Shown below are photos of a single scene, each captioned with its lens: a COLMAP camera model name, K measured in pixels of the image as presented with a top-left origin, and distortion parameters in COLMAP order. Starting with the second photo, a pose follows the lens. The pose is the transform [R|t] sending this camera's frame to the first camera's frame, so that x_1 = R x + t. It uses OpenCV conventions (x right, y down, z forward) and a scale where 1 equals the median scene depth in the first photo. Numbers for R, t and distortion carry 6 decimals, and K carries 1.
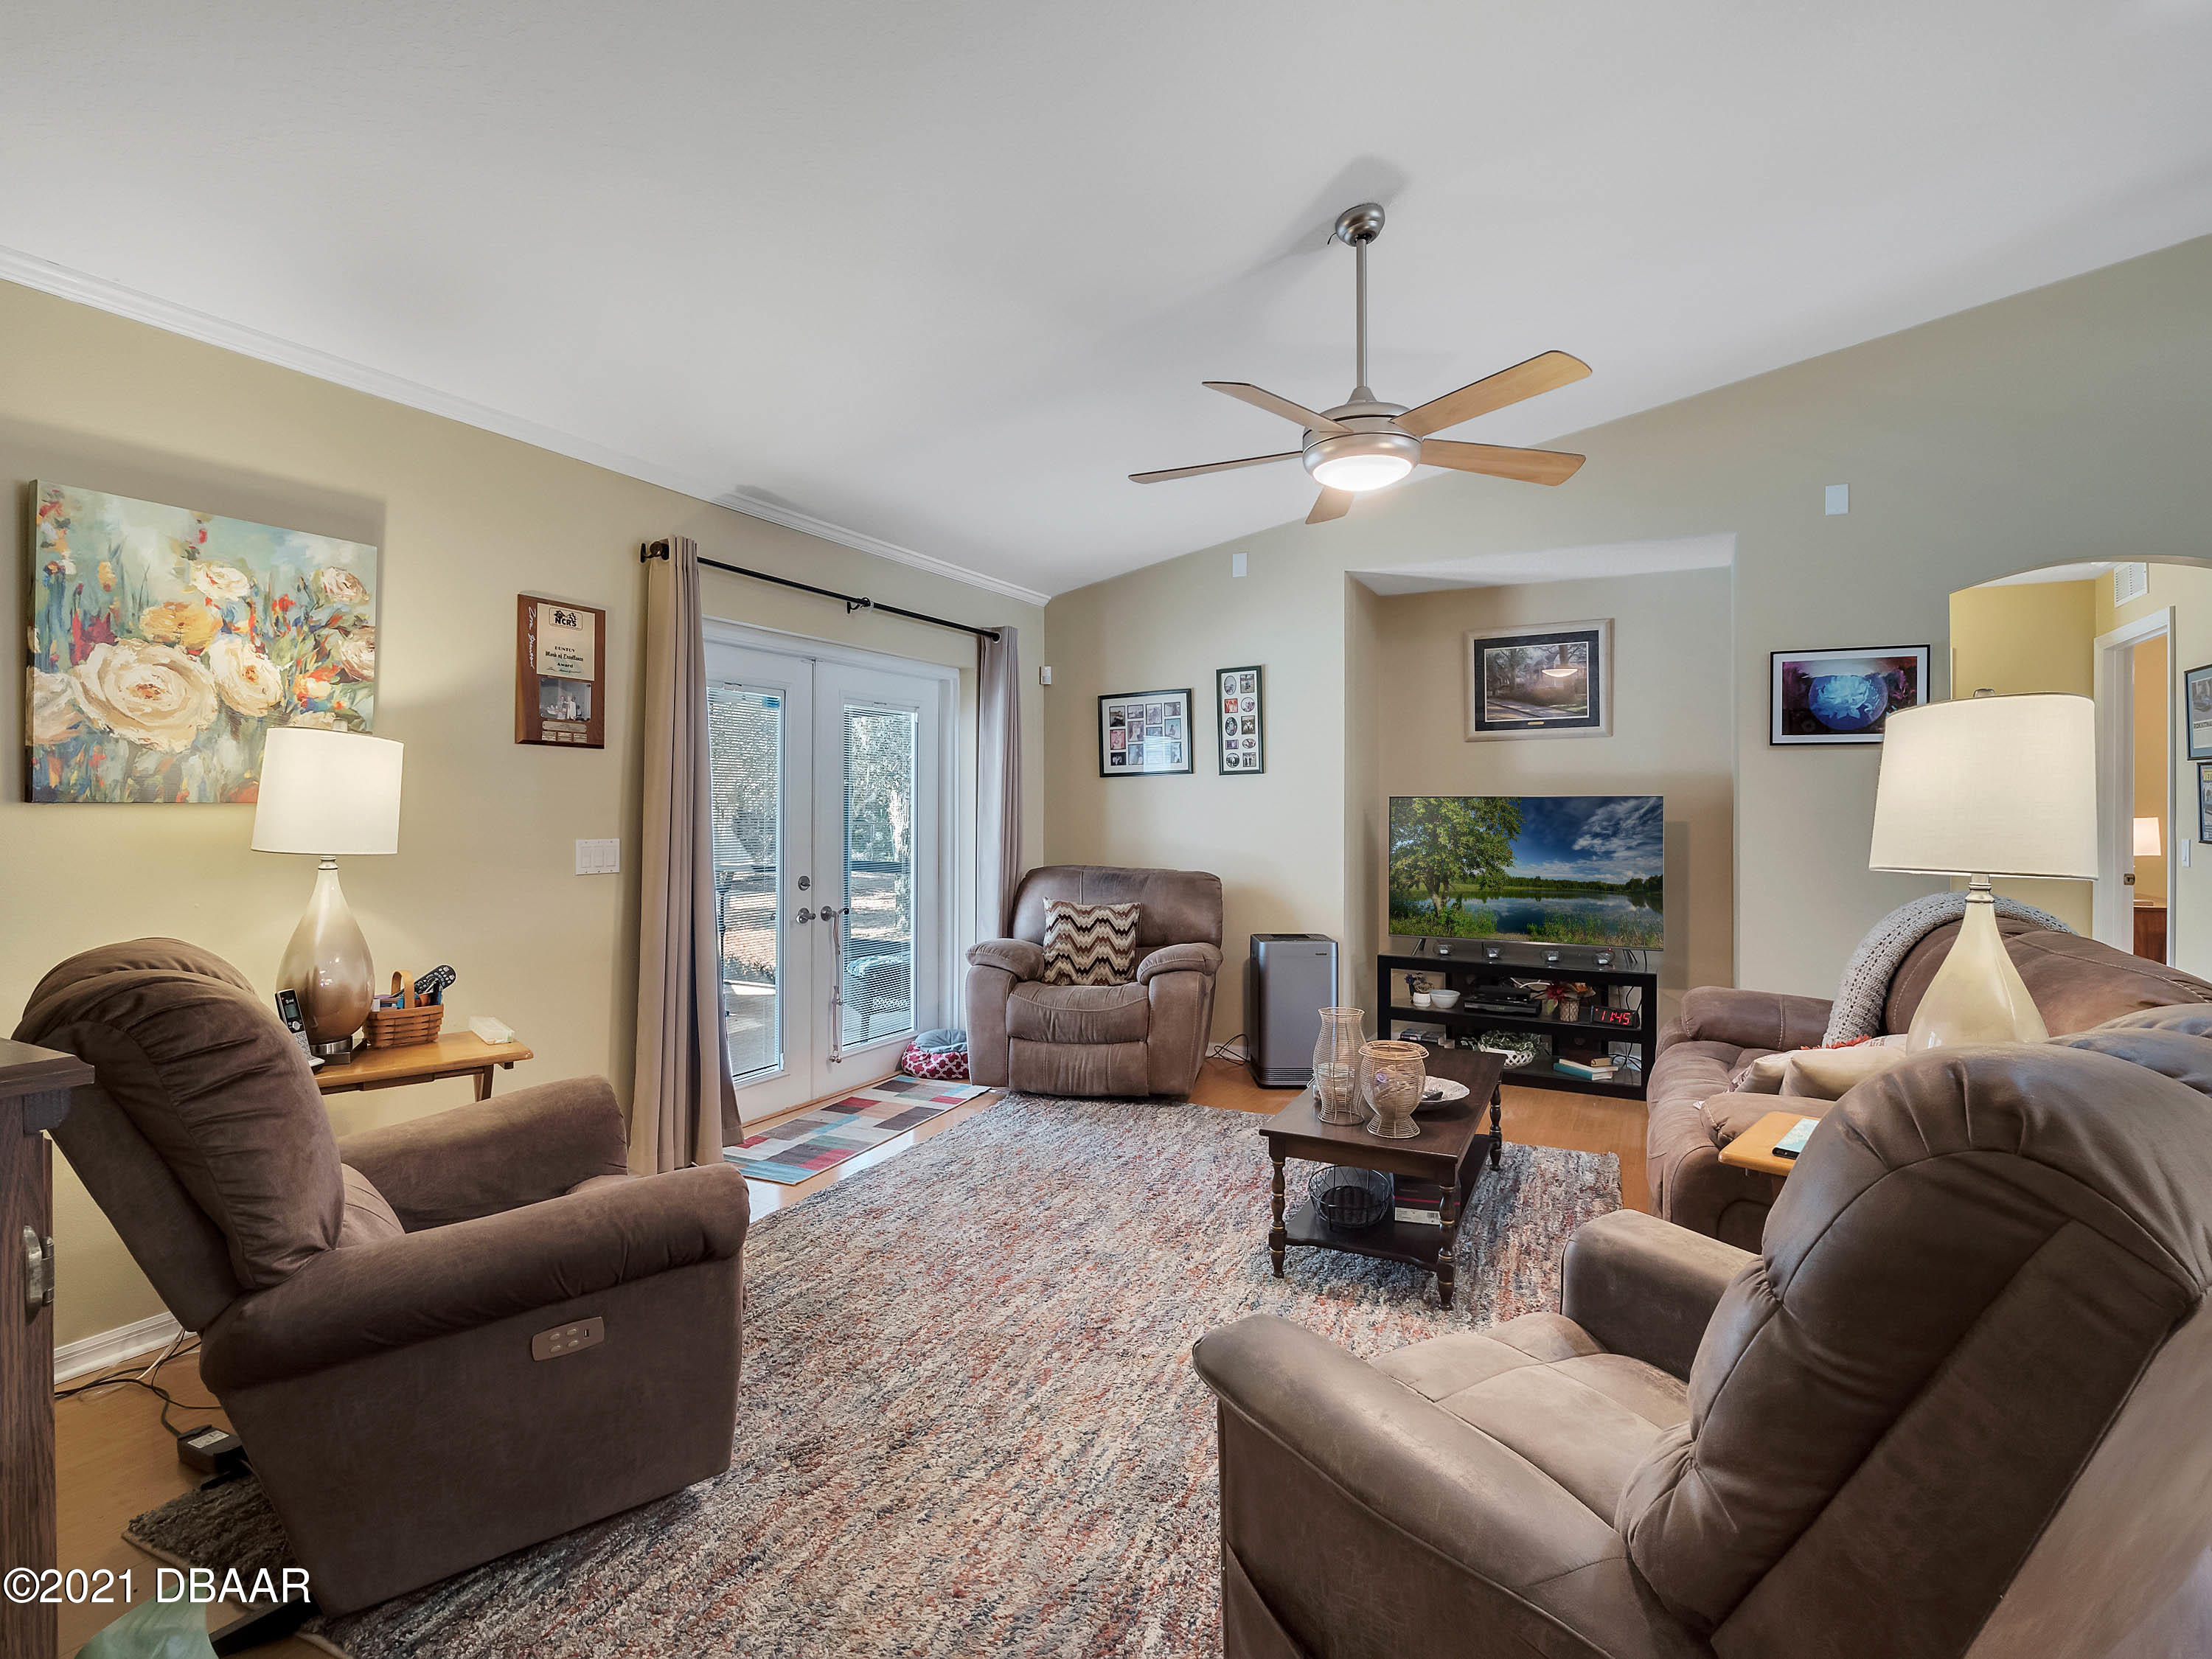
lens RADIAL K [[1084.2, 0, 1109.8], [0, 1084.2, 813.6], [0, 0, 1]] dist [-0.008643, -0.000787]
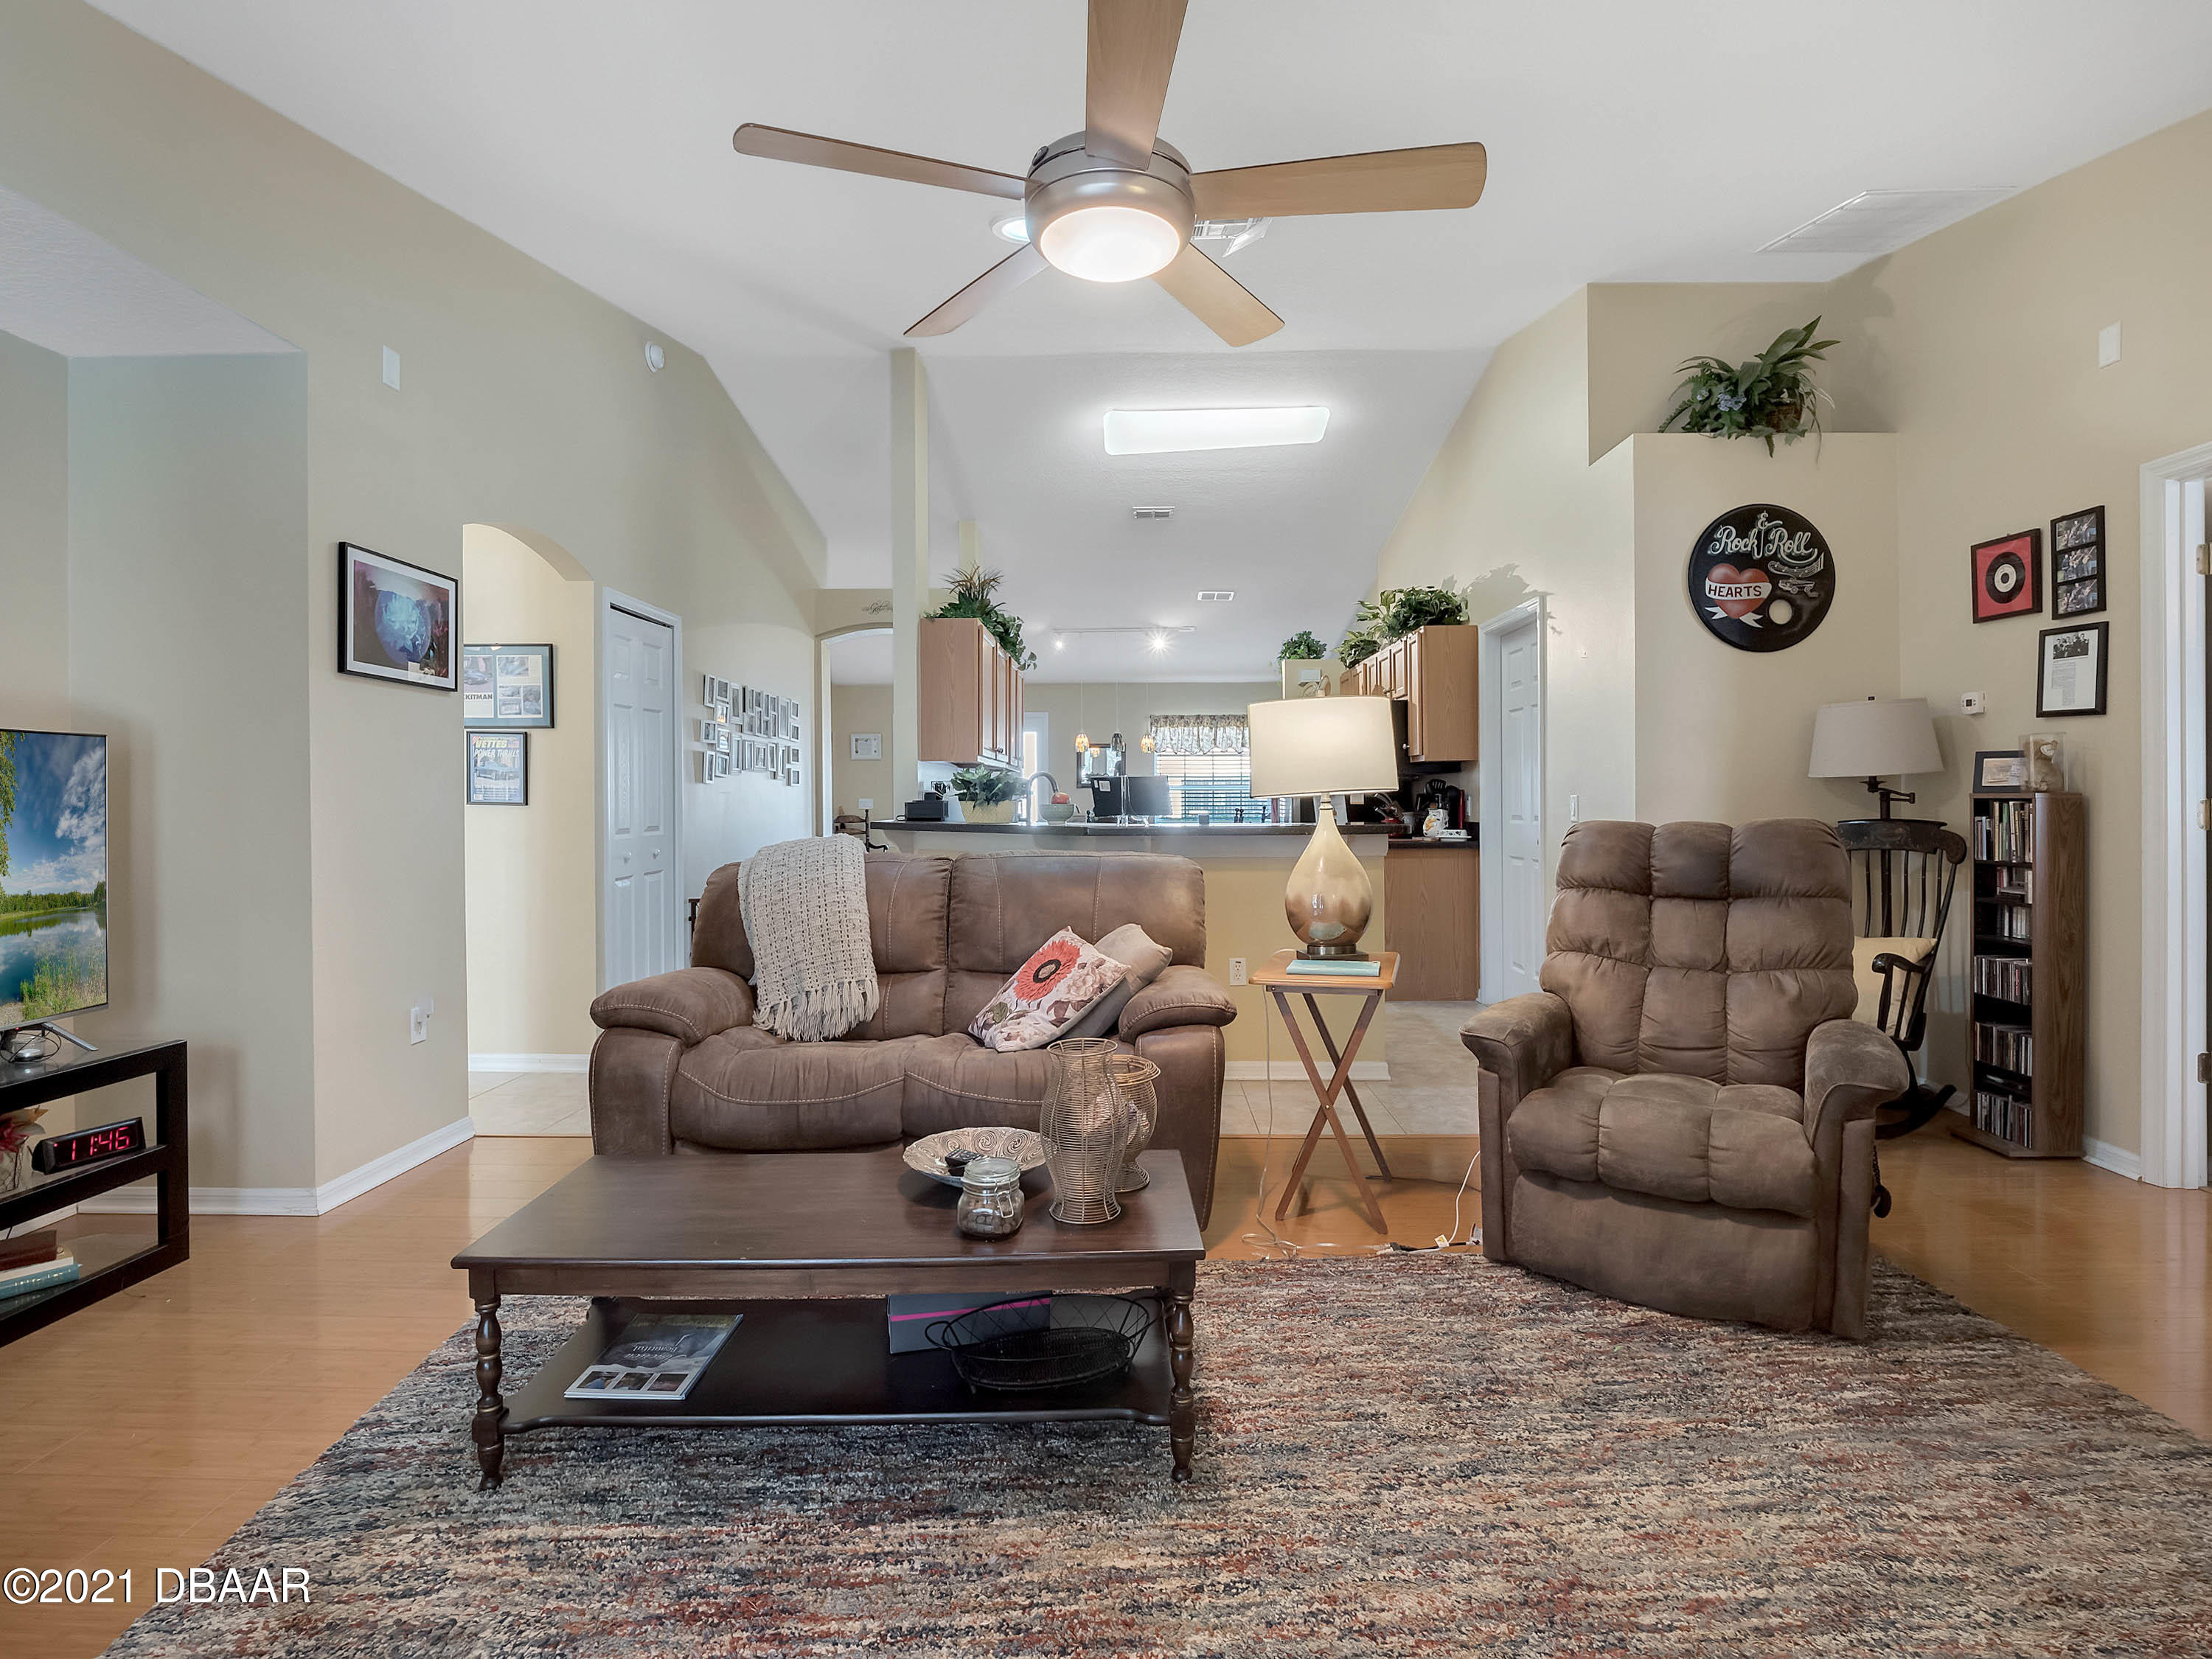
lens RADIAL K [[1084.2, 0, 1109.8], [0, 1084.2, 813.6], [0, 0, 1]] dist [-0.008643, -0.000787]
pose [[-0.455215, -0.006958, 0.890355, -0.336224], [0.008188, 0.999894, 0.012001, 0.029132], [-0.890344, 0.012753, -0.455109, 1.157995]]
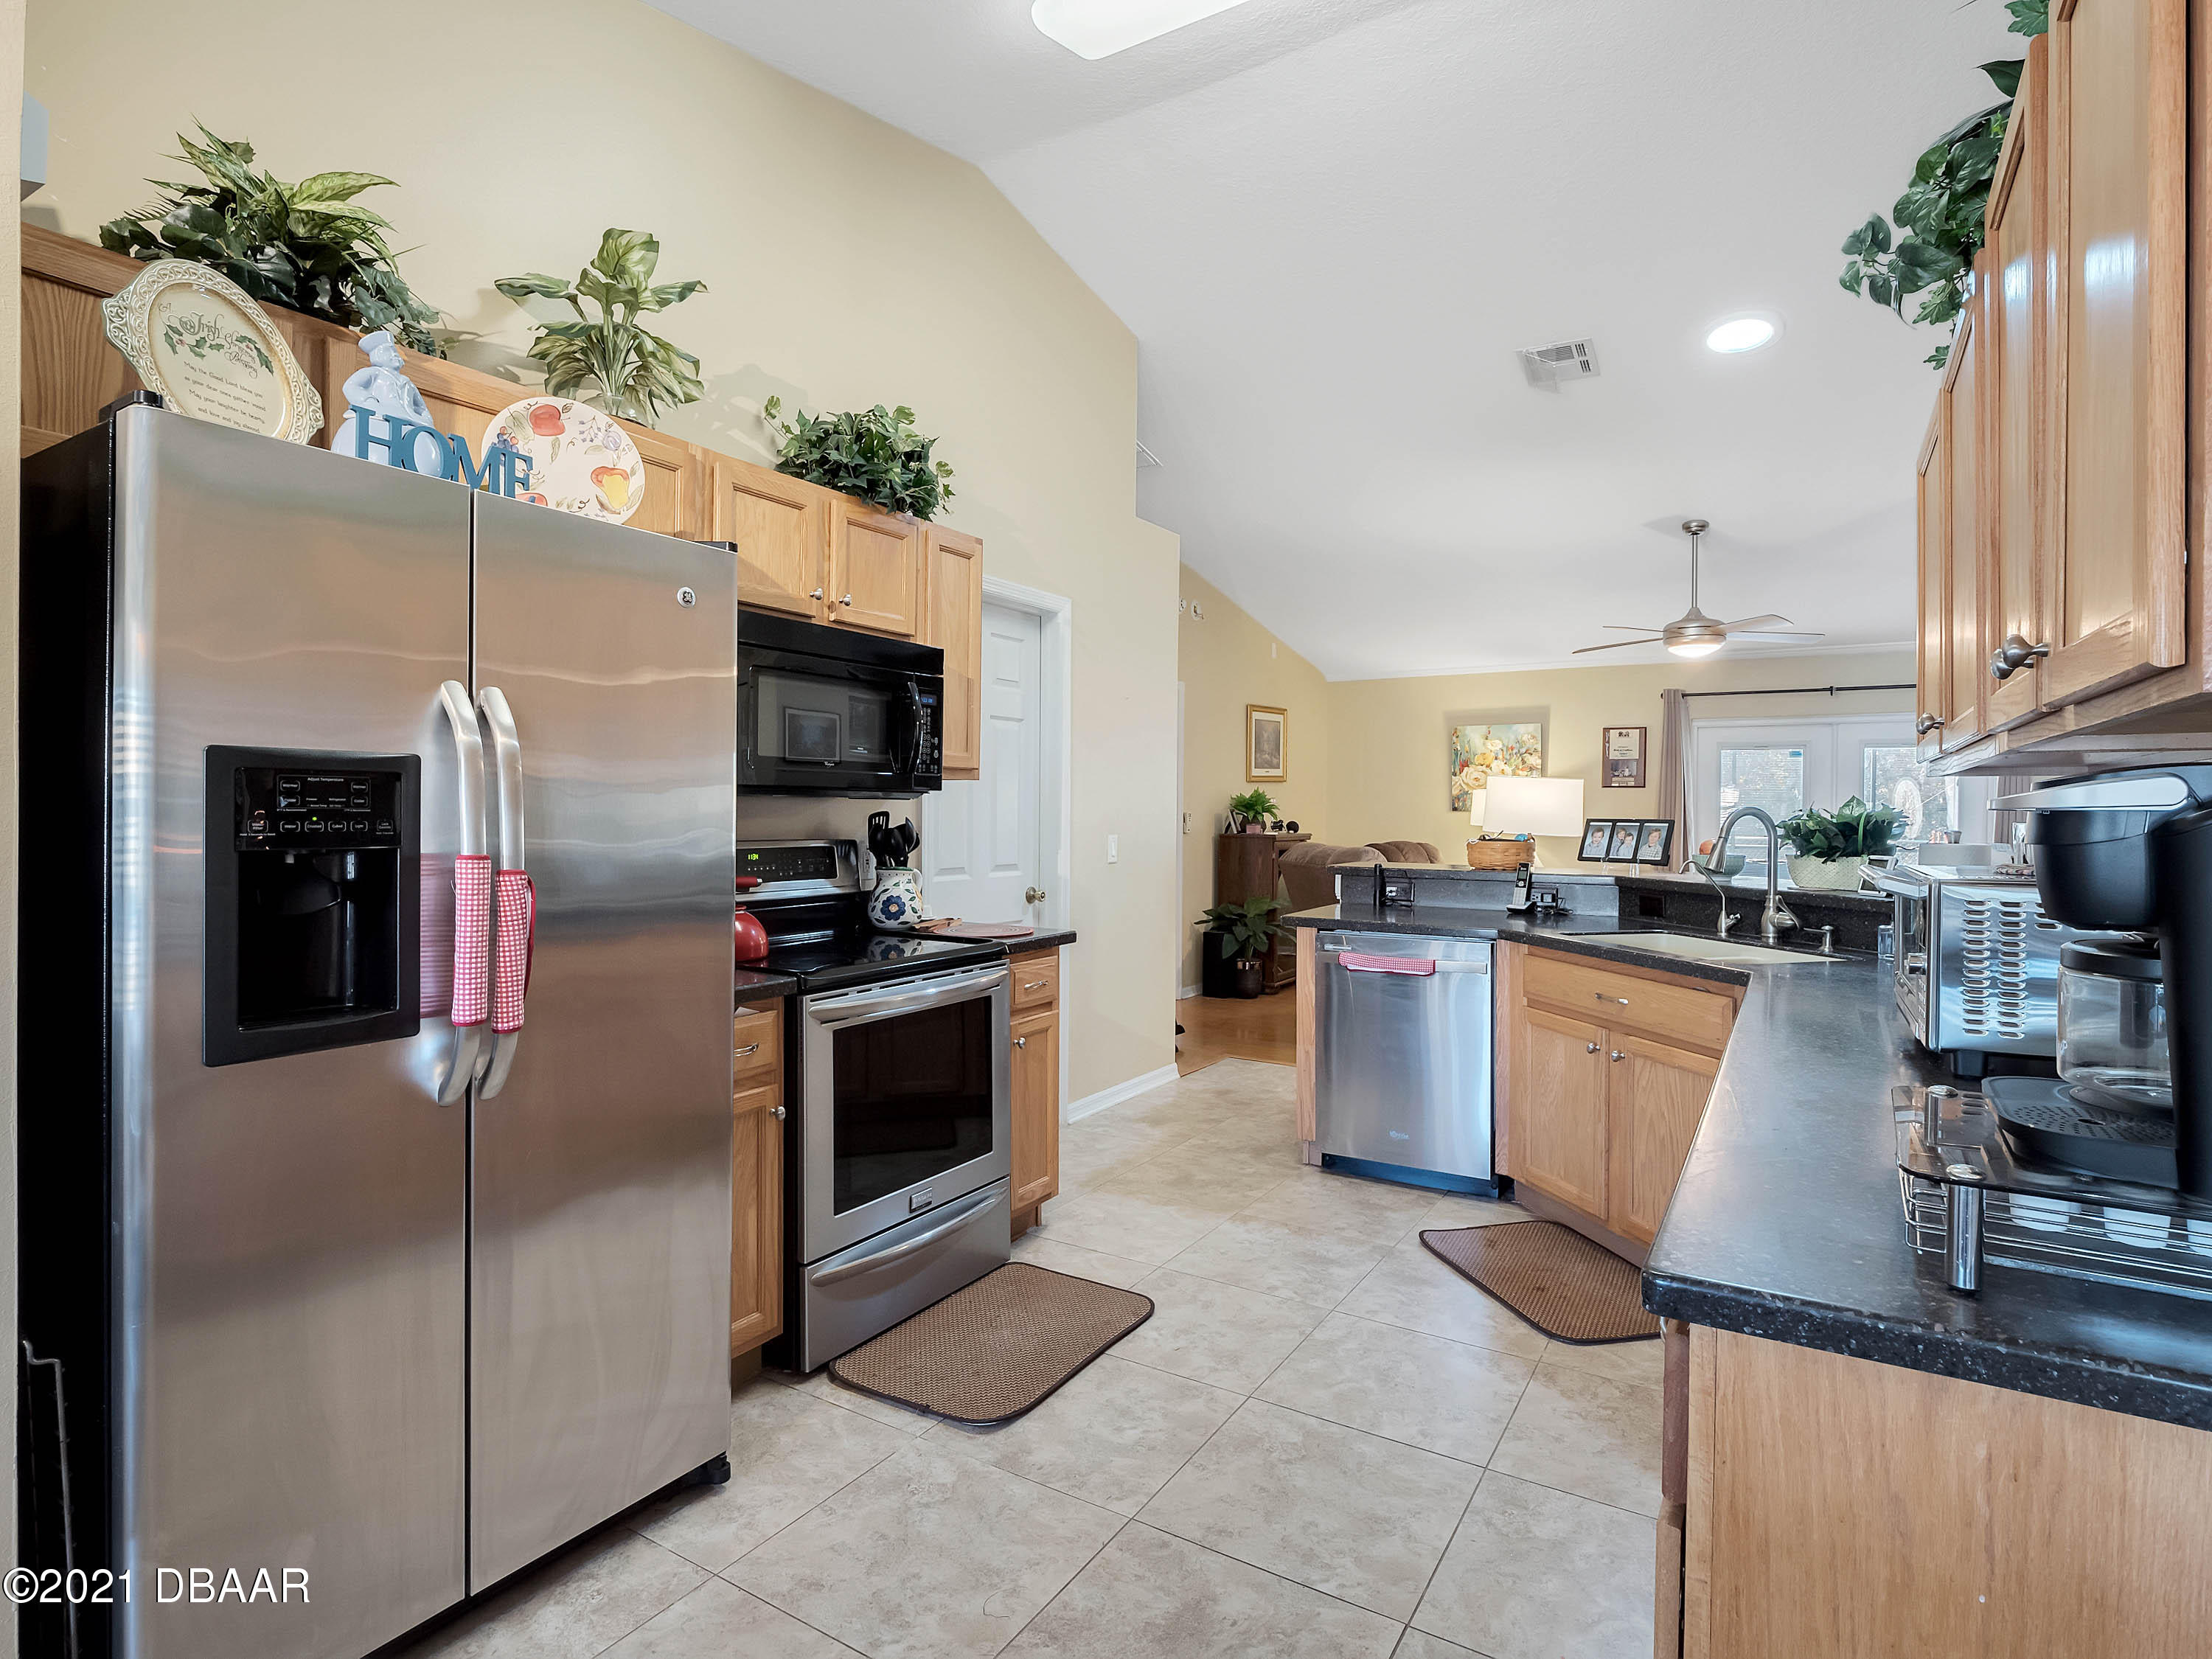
lens RADIAL K [[1144.8, 0, 1112.0], [0, 1144.8, 818.0], [0, 0, 1]] dist [-0.001827, -0.000598]
pose [[-0.061058, 0.009753, -0.998087, 2.171987], [-0.010195, 0.999894, 0.010395, -0.009604], [0.998082, 0.010810, -0.060952, 0.024036]]
